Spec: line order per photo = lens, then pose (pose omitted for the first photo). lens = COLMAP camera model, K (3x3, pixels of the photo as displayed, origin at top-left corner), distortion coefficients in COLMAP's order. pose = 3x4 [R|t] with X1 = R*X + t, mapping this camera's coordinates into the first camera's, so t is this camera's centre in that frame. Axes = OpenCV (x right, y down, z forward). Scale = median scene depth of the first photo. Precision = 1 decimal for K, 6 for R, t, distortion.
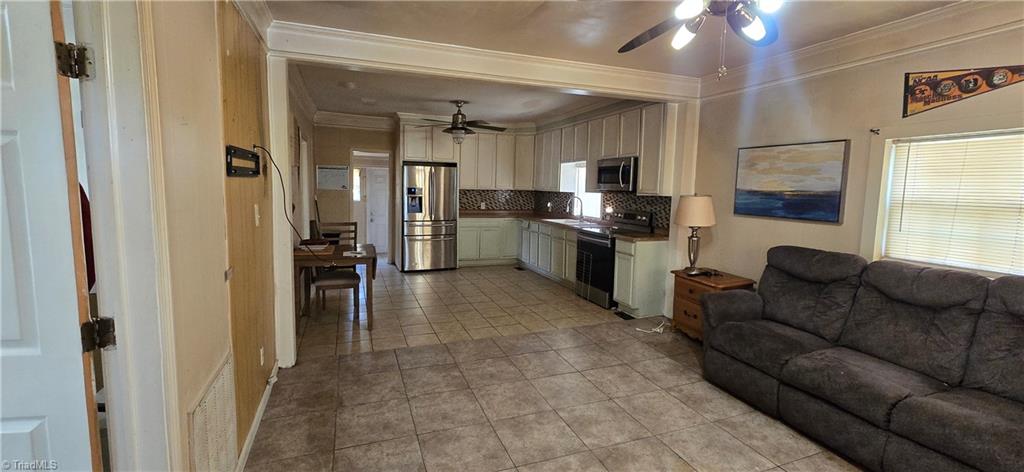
lens RADIAL K [[421.3, 0, 500.7], [0, 421.3, 226.3], [0, 0, 1]] dist [-0.003184, -0.000239]
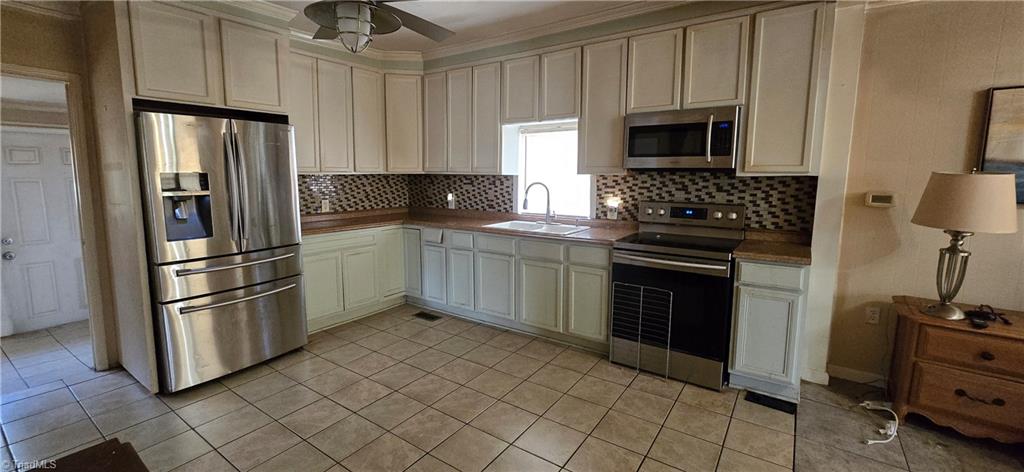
lens RADIAL K [[421.3, 0, 500.7], [0, 421.3, 226.3], [0, 0, 1]] dist [-0.003184, -0.000239]
pose [[0.819392, -0.094903, 0.565322, -0.191714], [0.071402, 0.995417, 0.063613, -0.048976], [-0.568769, -0.011759, 0.822414, 0.535559]]
